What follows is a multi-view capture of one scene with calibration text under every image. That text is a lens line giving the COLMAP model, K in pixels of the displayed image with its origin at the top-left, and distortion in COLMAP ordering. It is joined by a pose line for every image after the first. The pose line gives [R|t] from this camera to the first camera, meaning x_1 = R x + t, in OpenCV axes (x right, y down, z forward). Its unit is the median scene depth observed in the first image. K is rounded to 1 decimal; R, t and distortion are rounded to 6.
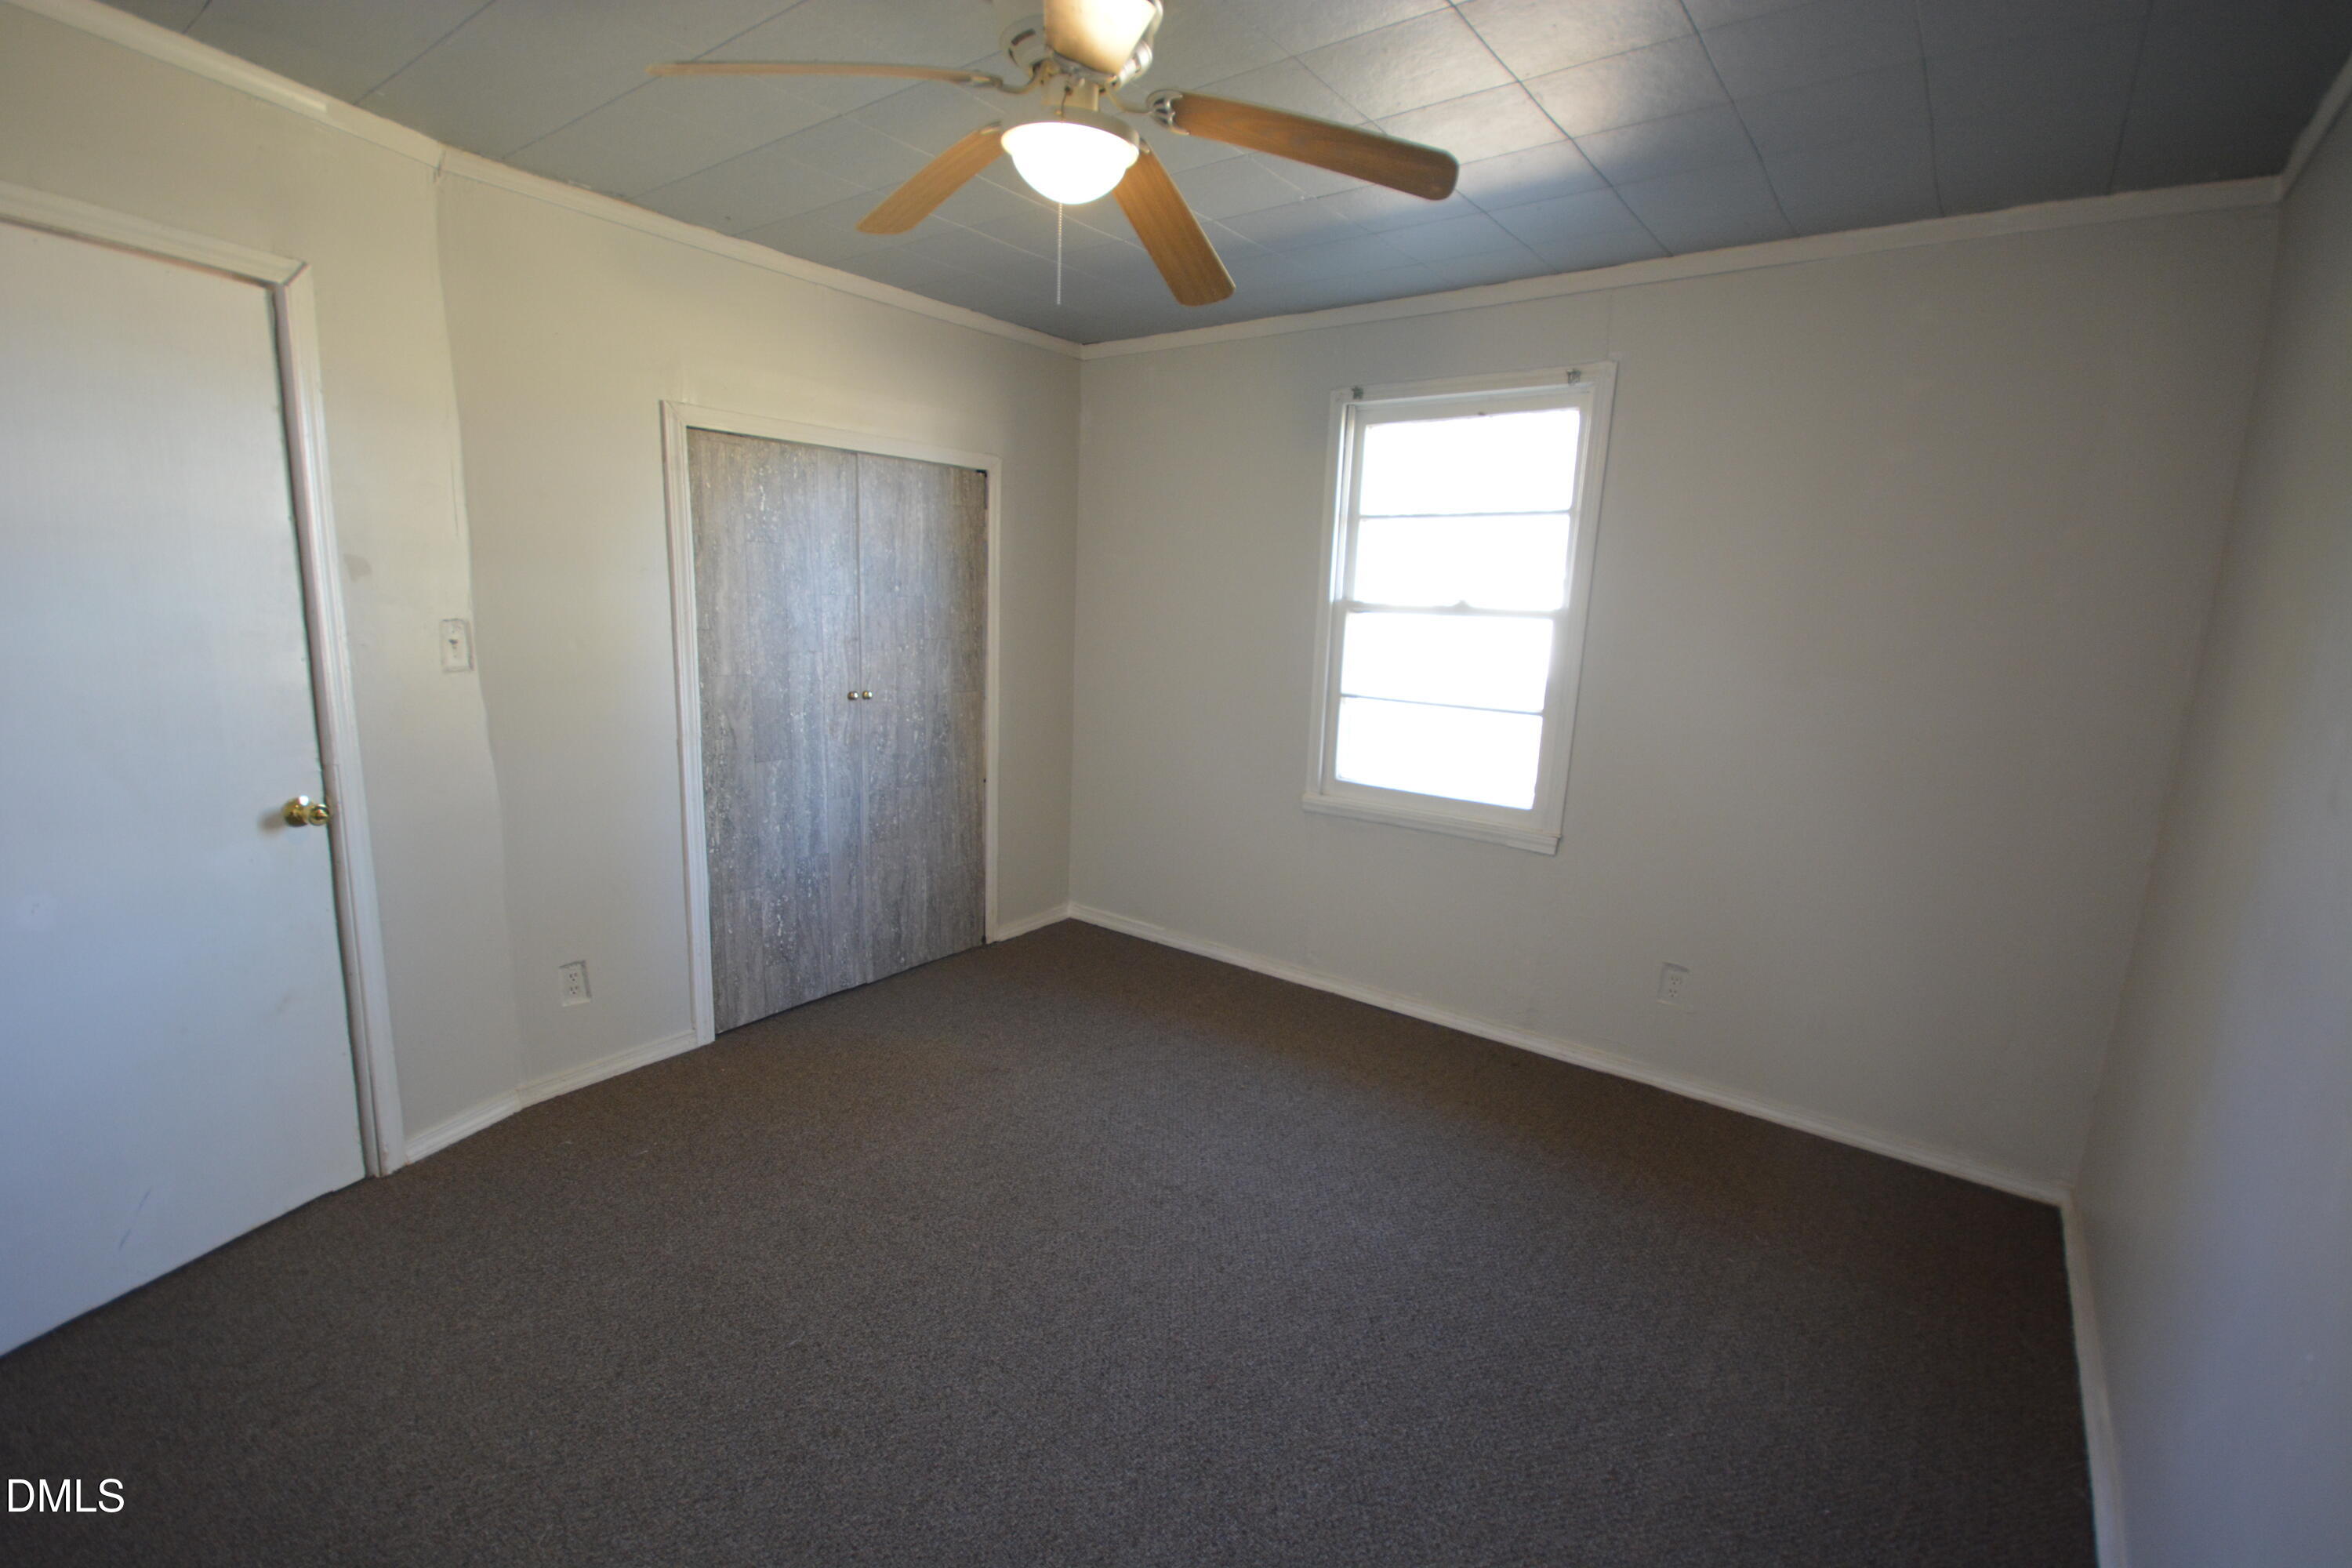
lens RADIAL K [[1052.5, 0, 1172.5], [0, 1052.5, 787.0], [0, 0, 1]] dist [0.008611, -0.006217]
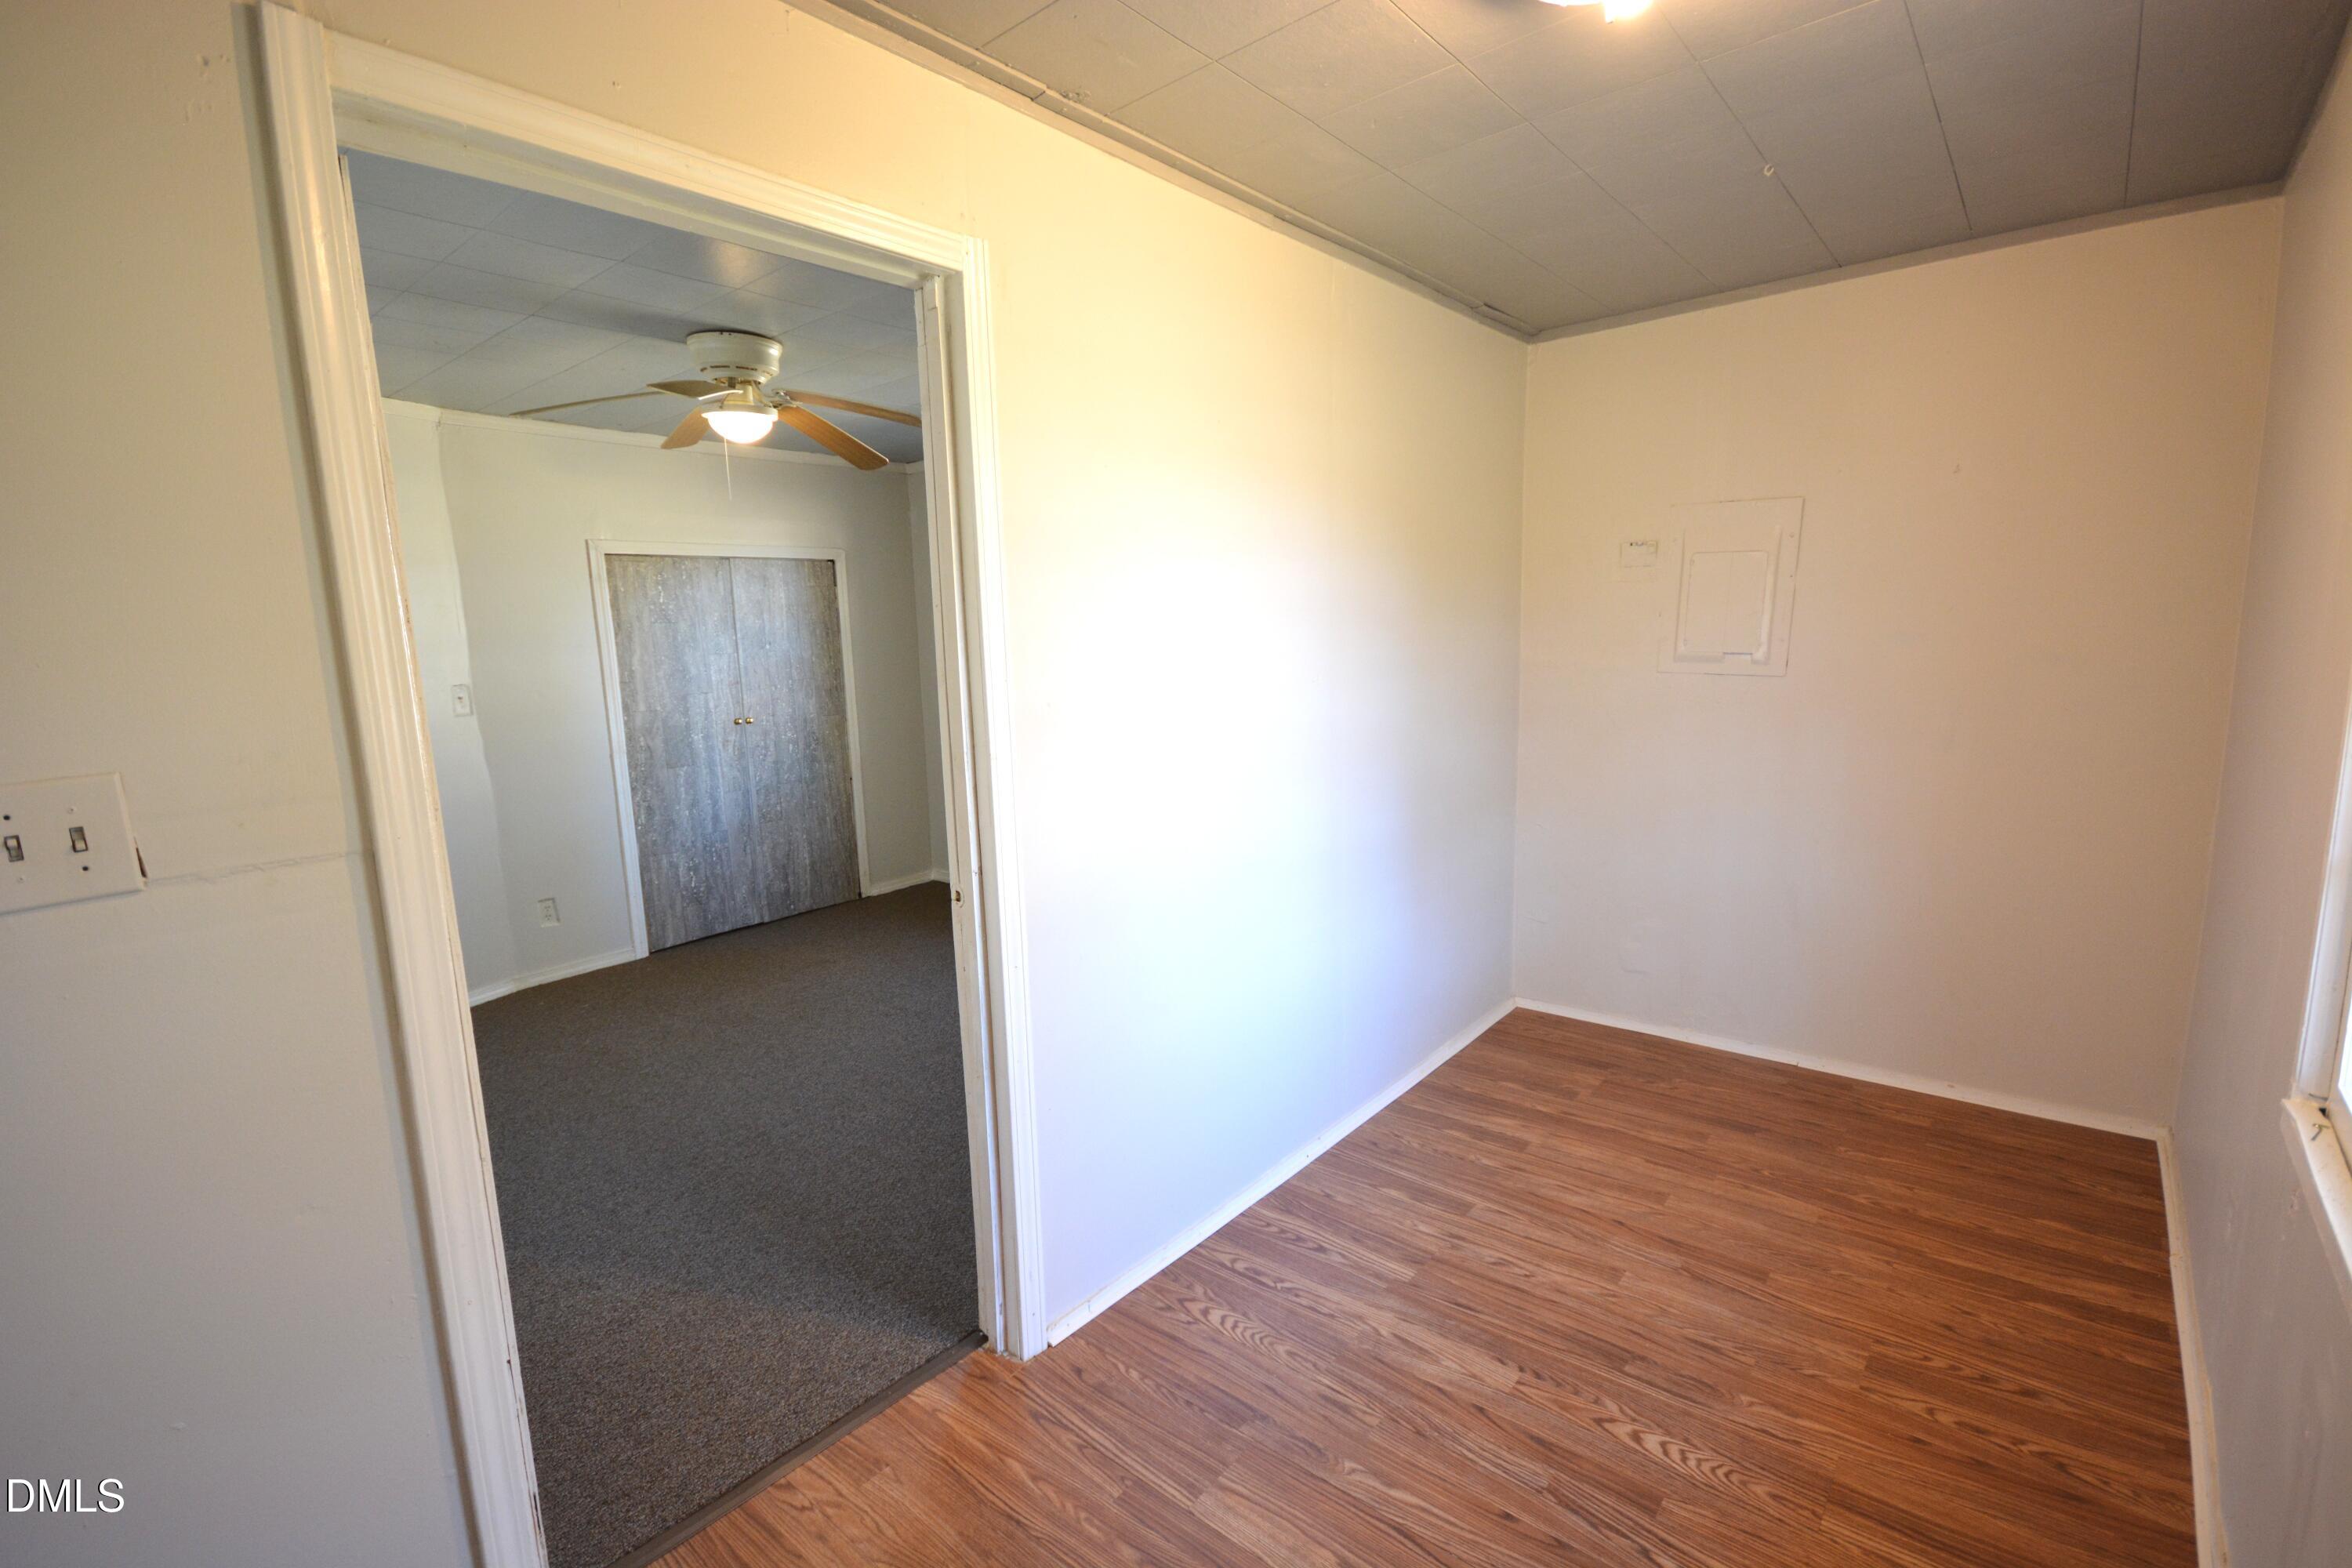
lens RADIAL K [[1052.5, 0, 1178.6], [0, 1052.5, 786.8], [0, 0, 1]] dist [0.008611, -0.006217]
pose [[0.996825, -0.059777, -0.052590, 0.382269], [0.058070, 0.997753, -0.033409, 0.089443], [0.054469, 0.030249, 0.998057, -0.430106]]
